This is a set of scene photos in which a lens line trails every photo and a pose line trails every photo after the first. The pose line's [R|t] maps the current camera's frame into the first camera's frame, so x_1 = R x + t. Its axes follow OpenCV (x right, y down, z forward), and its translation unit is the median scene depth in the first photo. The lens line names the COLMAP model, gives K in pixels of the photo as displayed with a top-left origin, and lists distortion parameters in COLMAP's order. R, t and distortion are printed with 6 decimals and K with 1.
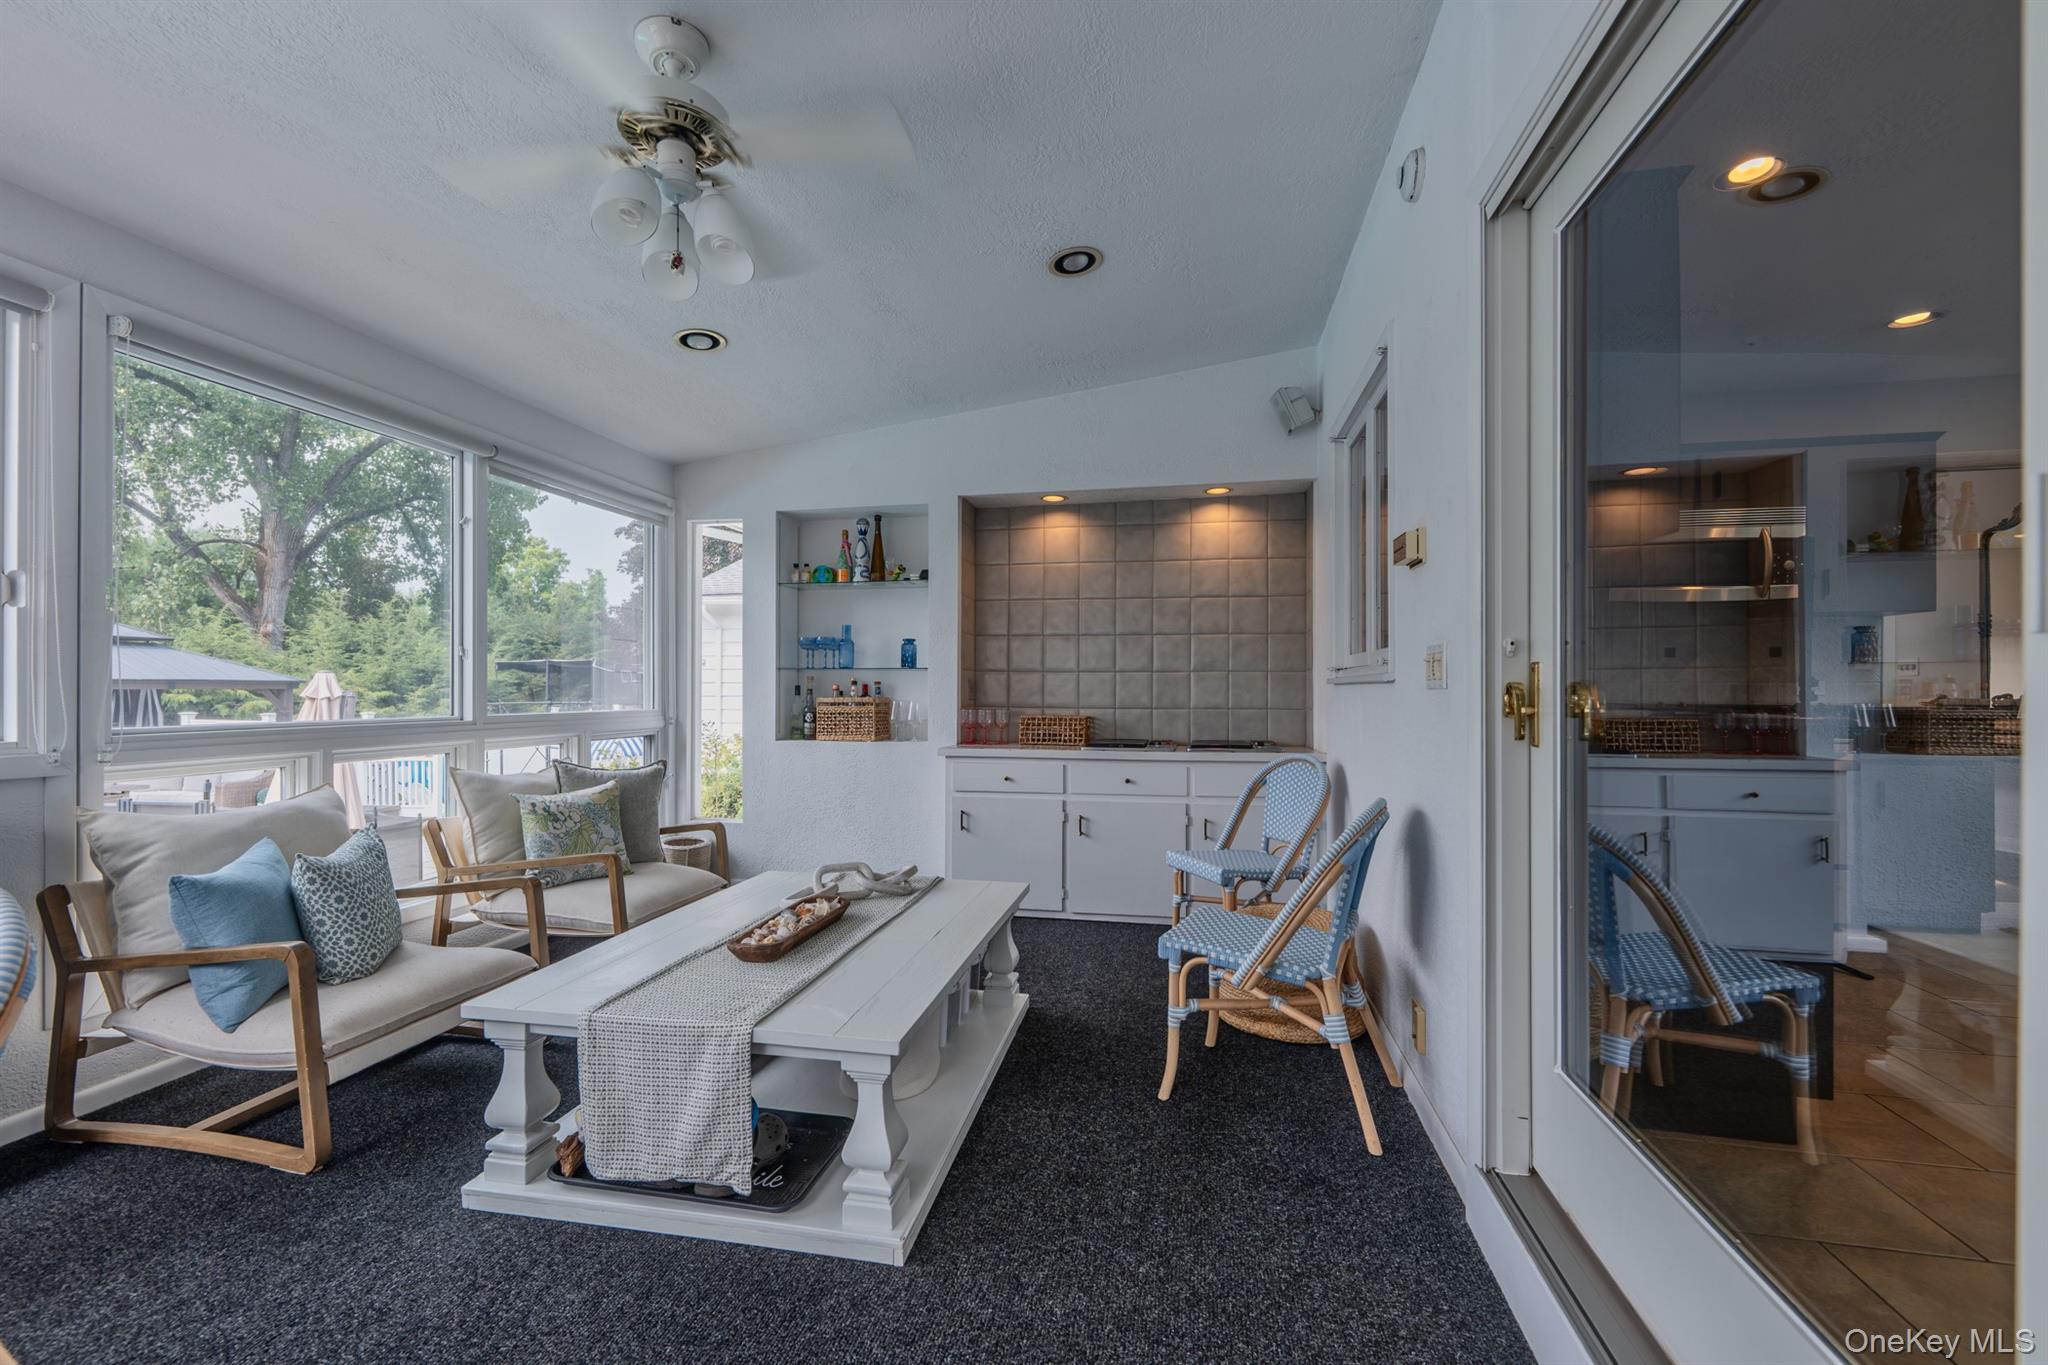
lens RADIAL K [[835.3, 0, 1027.3], [0, 835.3, 704.4], [0, 0, 1]] dist [0.001527, 0.000022]
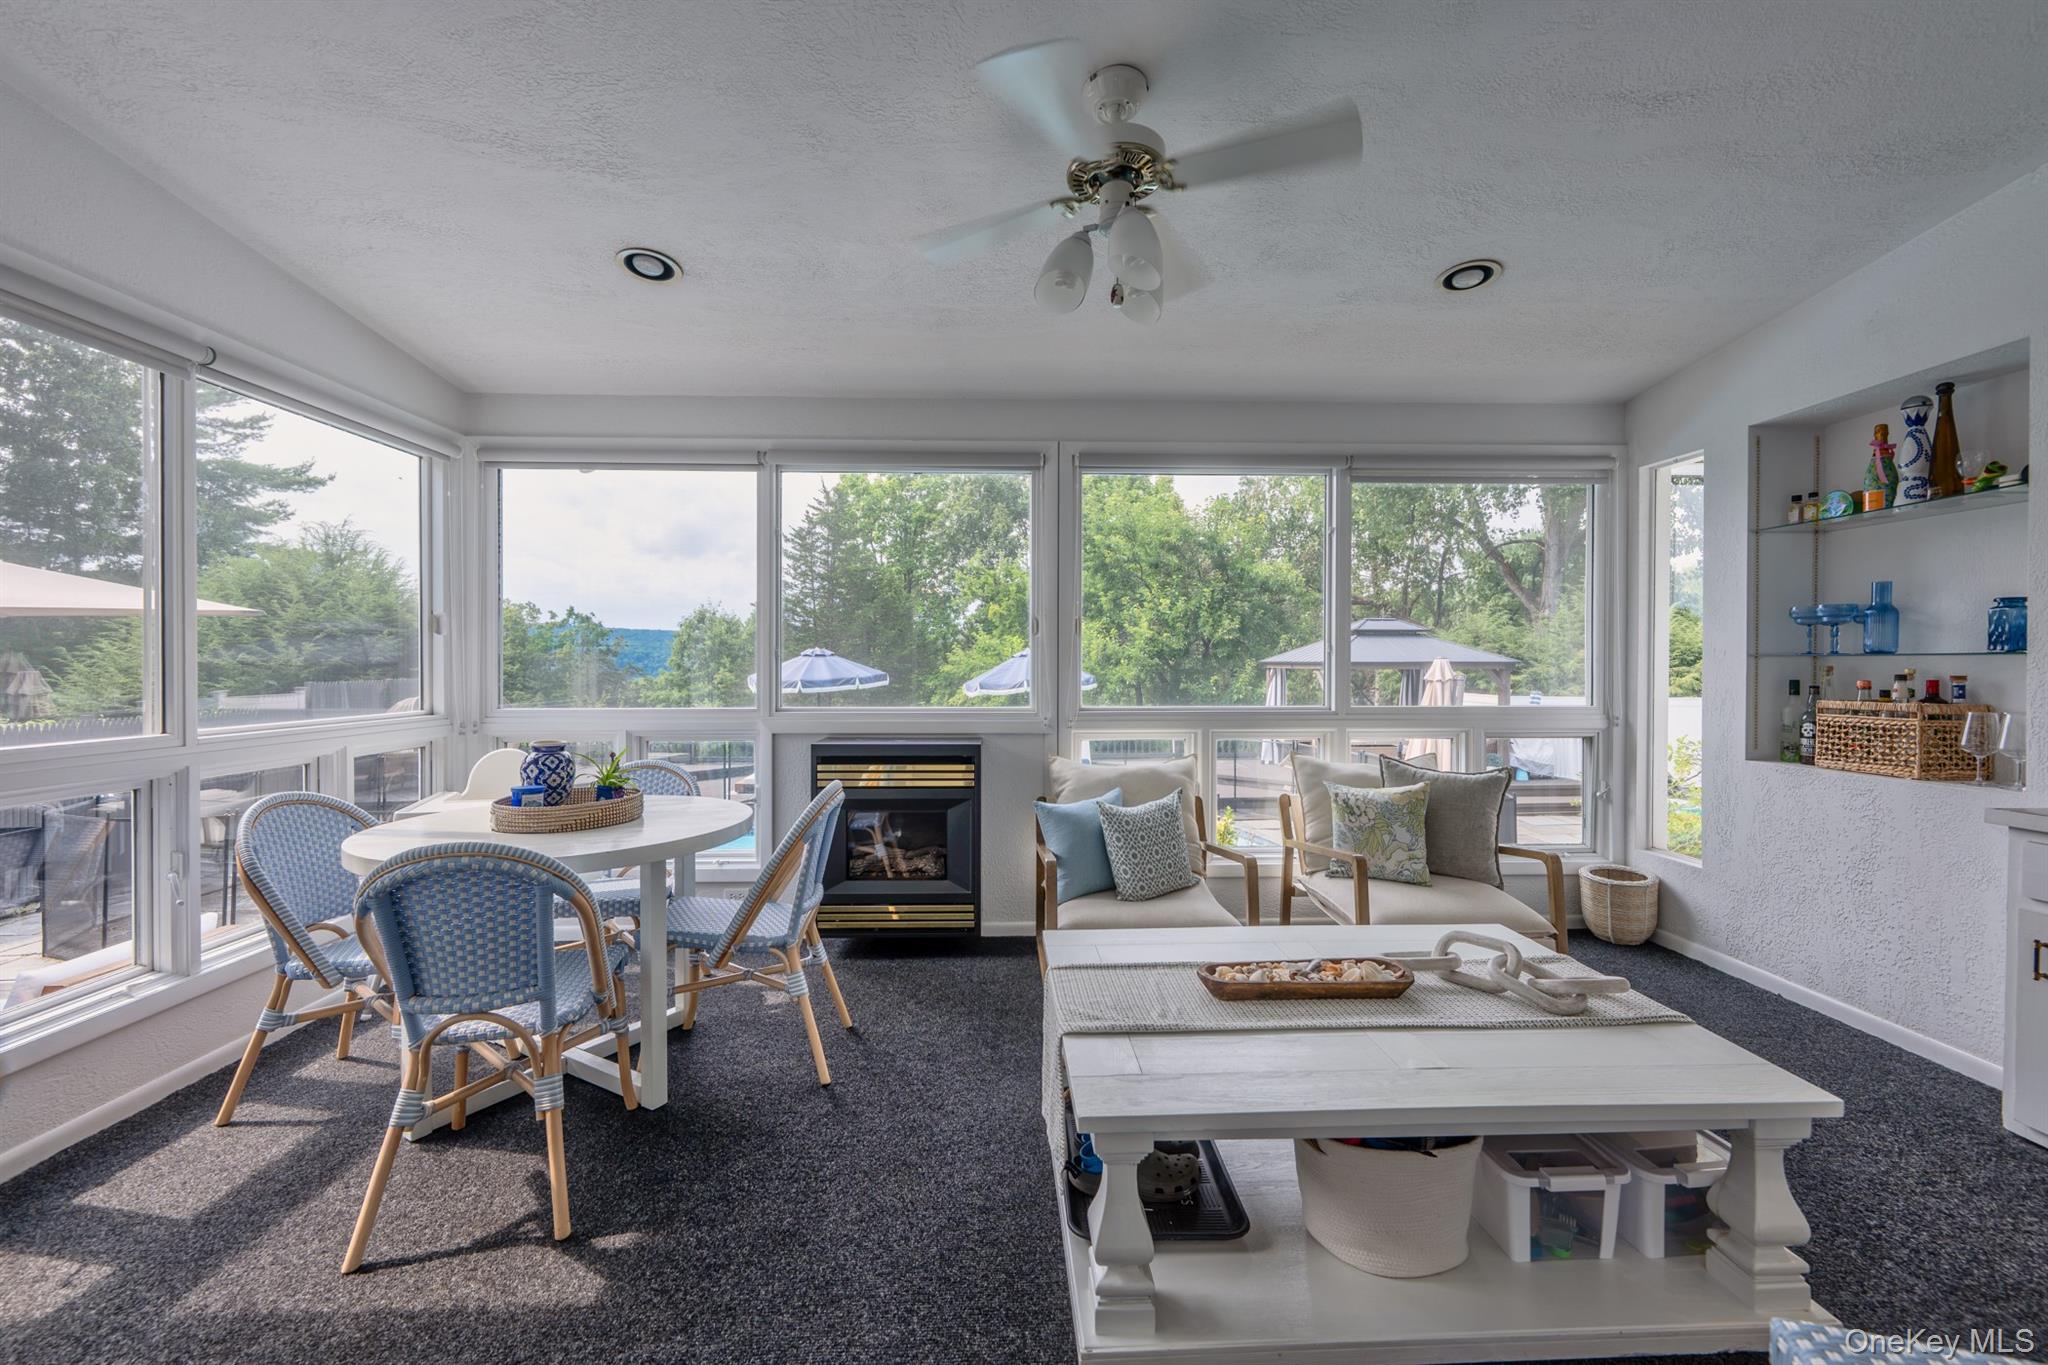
lens RADIAL K [[835.8, 0, 1010.3], [0, 835.8, 667.9], [0, 0, 1]] dist [0.001115, 0.000031]
pose [[0.207704, 0.003068, -0.978187, 0.244795], [-0.016546, 0.999863, -0.000377, -0.022347], [0.978052, 0.016264, 0.207726, 0.264737]]
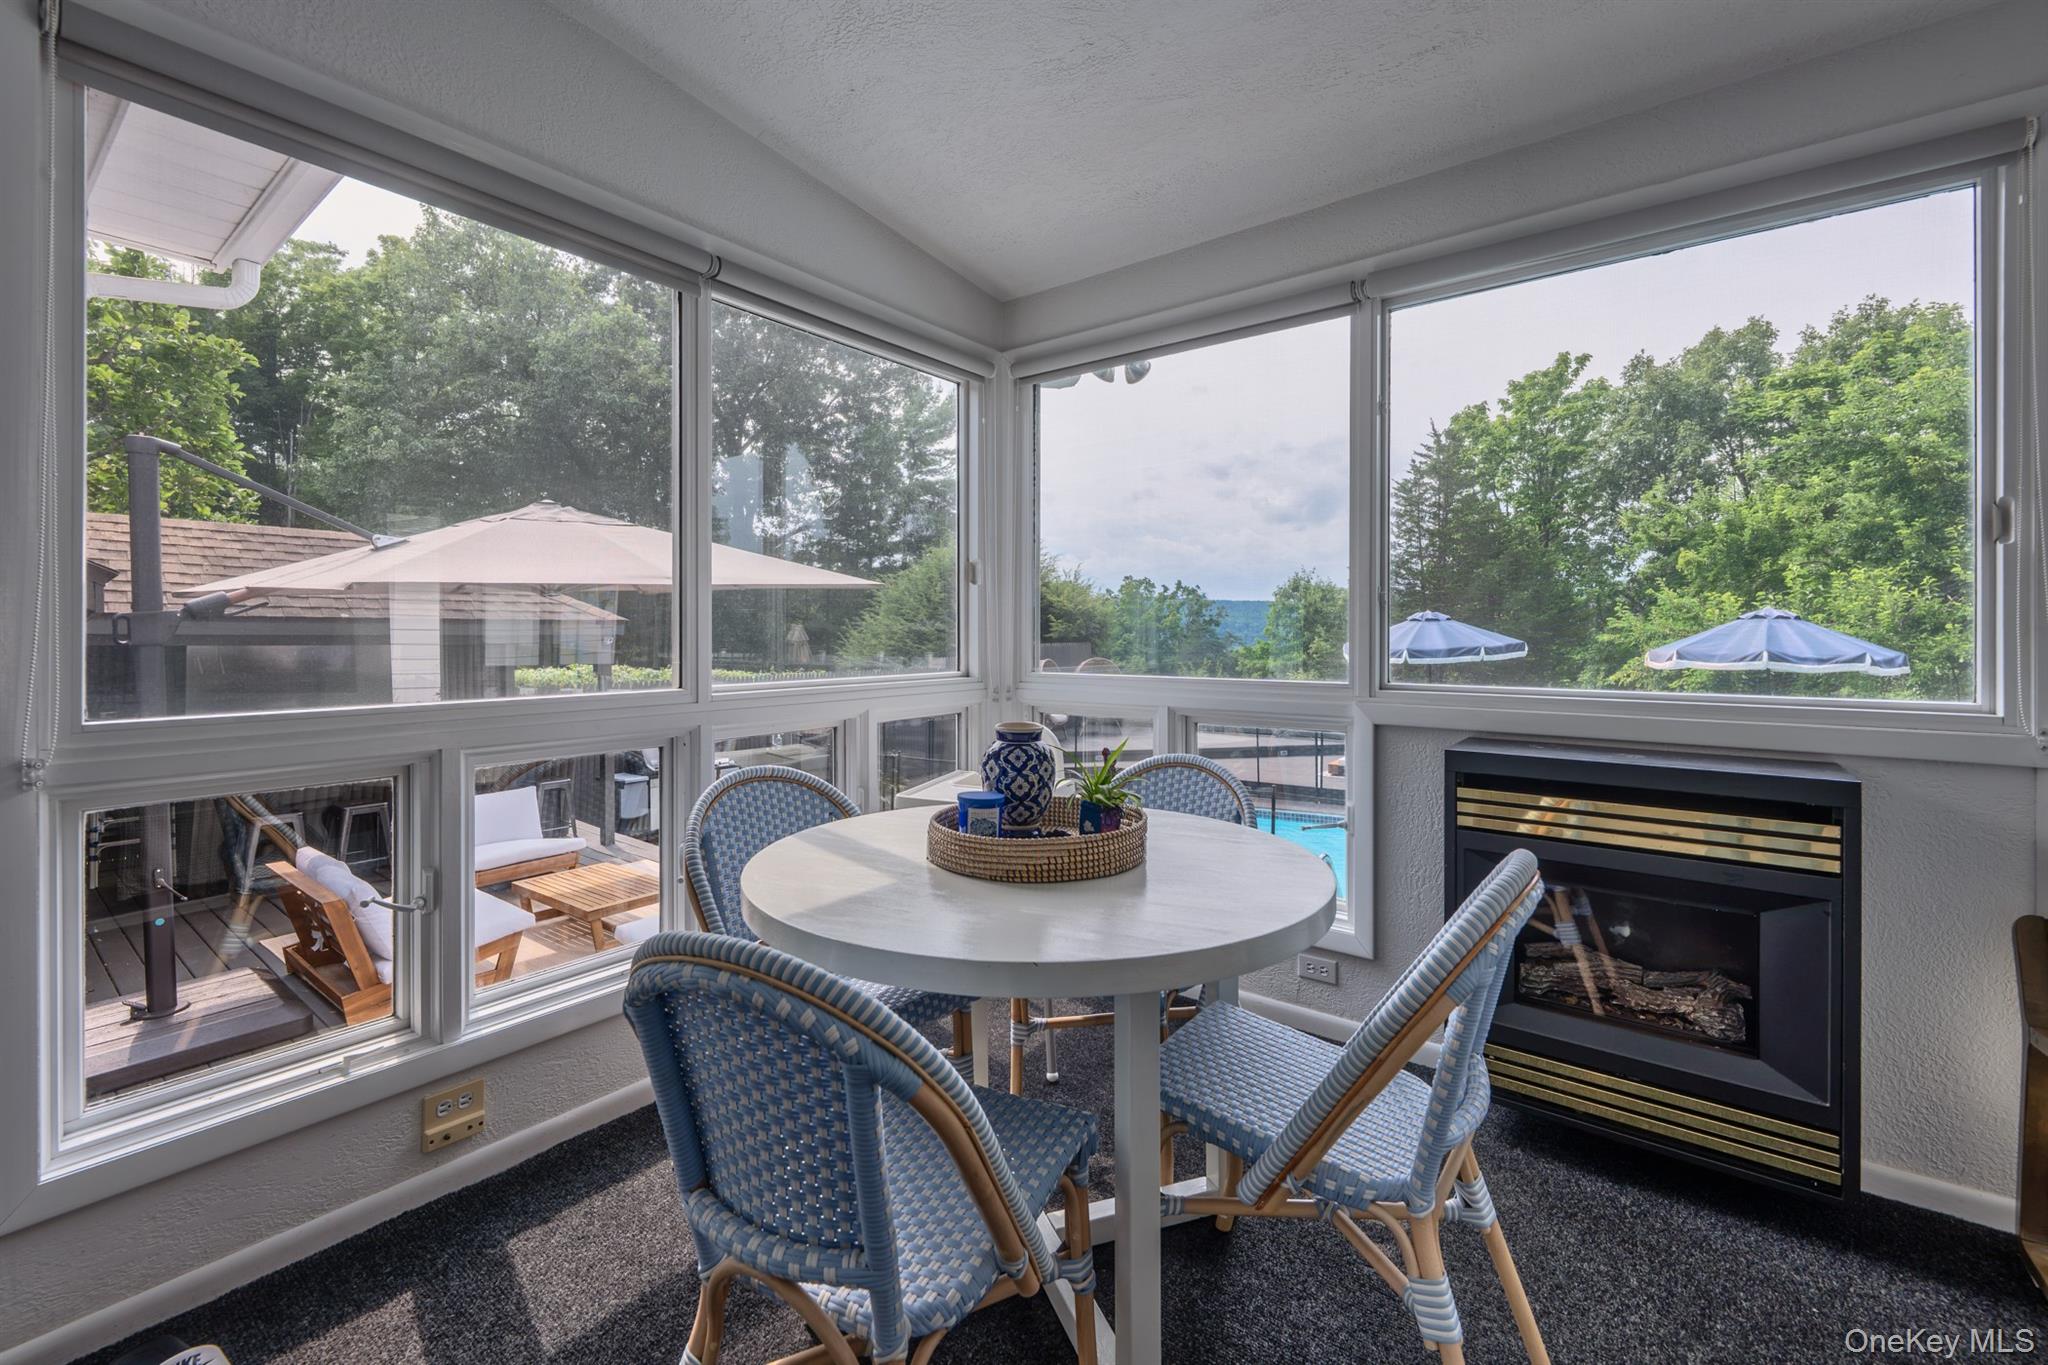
lens RADIAL K [[842.1, 0, 1017.5], [0, 842.1, 633.3], [0, 0, 1]] dist [0.002868, 0.000098]
pose [[-0.449404, -0.002085, -0.893326, -0.038209], [-0.017551, 0.999825, 0.006495, -0.010366], [0.893156, 0.018598, -0.449362, 0.243635]]
